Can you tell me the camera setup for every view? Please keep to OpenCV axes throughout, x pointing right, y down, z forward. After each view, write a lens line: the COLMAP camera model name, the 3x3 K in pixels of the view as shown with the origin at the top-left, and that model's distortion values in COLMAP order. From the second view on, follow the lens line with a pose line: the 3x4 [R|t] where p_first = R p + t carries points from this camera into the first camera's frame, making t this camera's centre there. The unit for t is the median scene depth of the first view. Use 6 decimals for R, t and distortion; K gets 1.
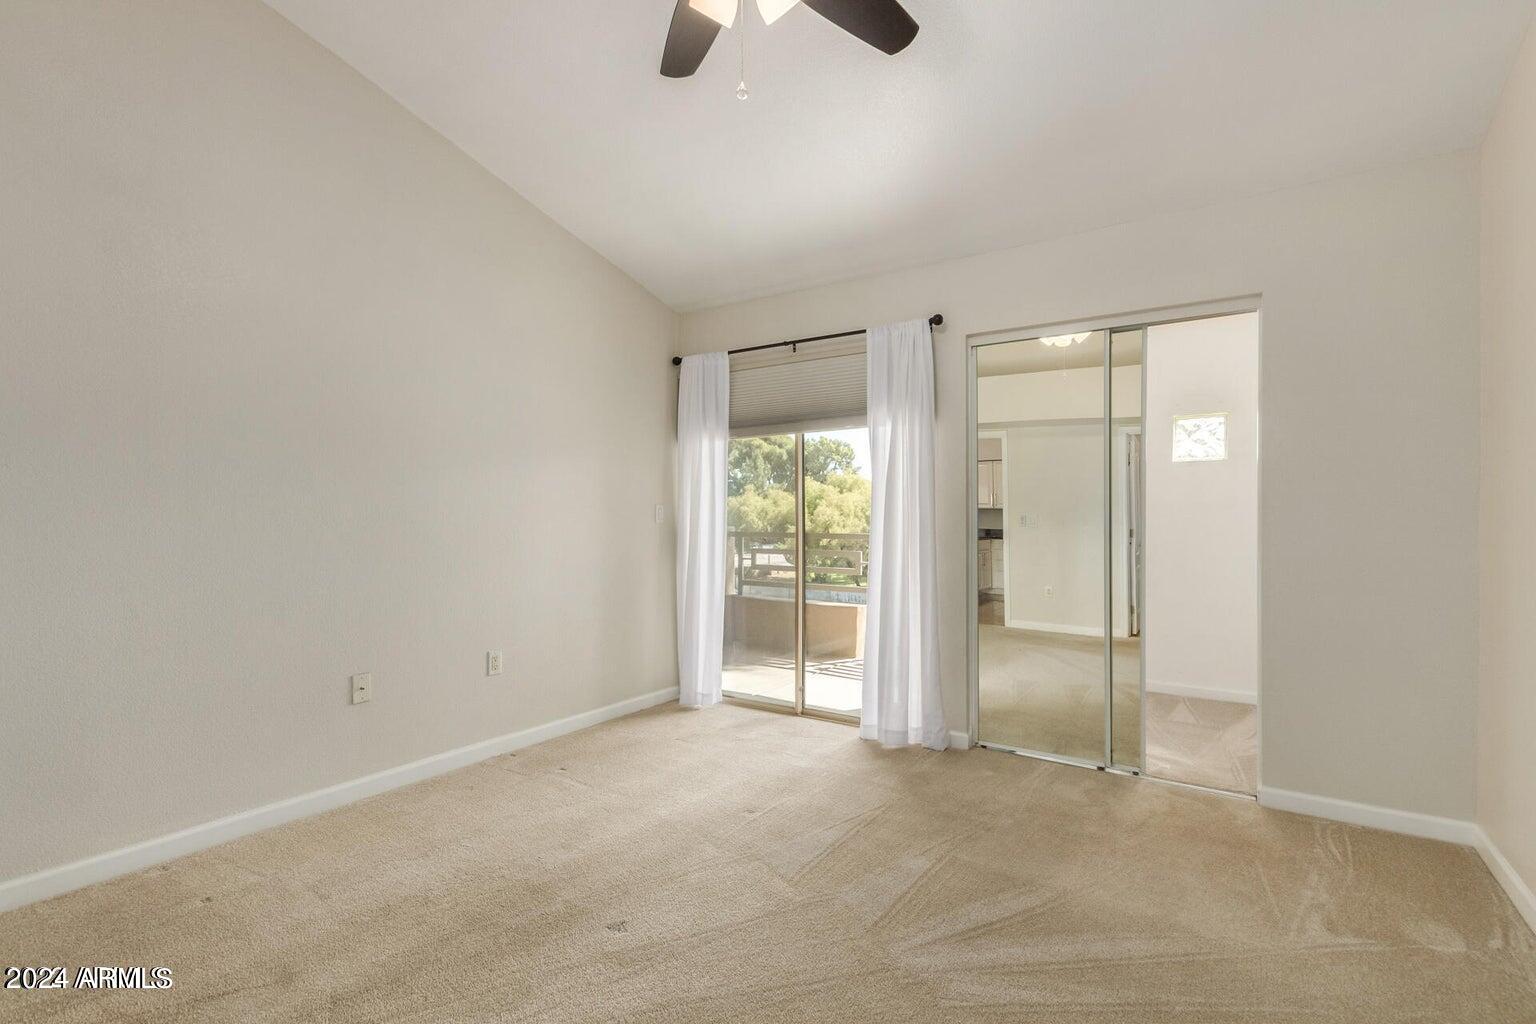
lens RADIAL K [[702.0, 0, 771.5], [0, 702.0, 513.3], [0, 0, 1]] dist [0.004497, -0.000542]
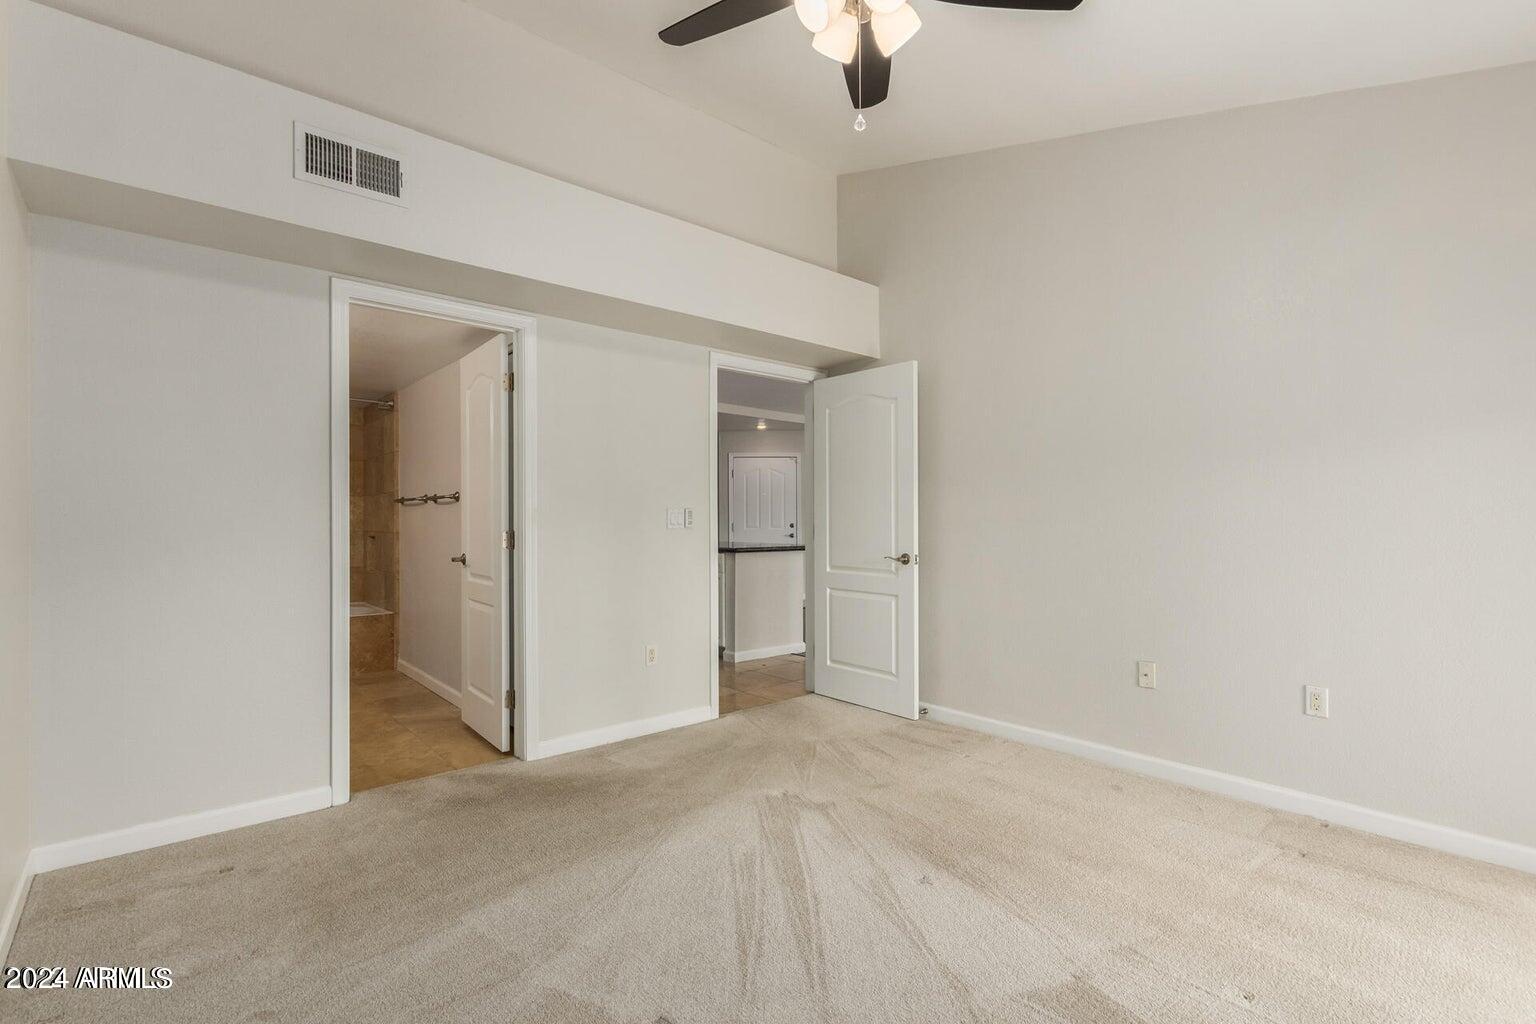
lens RADIAL K [[702.0, 0, 771.9], [0, 702.0, 516.9], [0, 0, 1]] dist [0.004497, -0.000542]
pose [[-0.269376, -0.003428, -0.963029, 0.656105], [0.014085, 0.999873, -0.007499, -0.001700], [0.962932, -0.015584, -0.269293, 0.739073]]
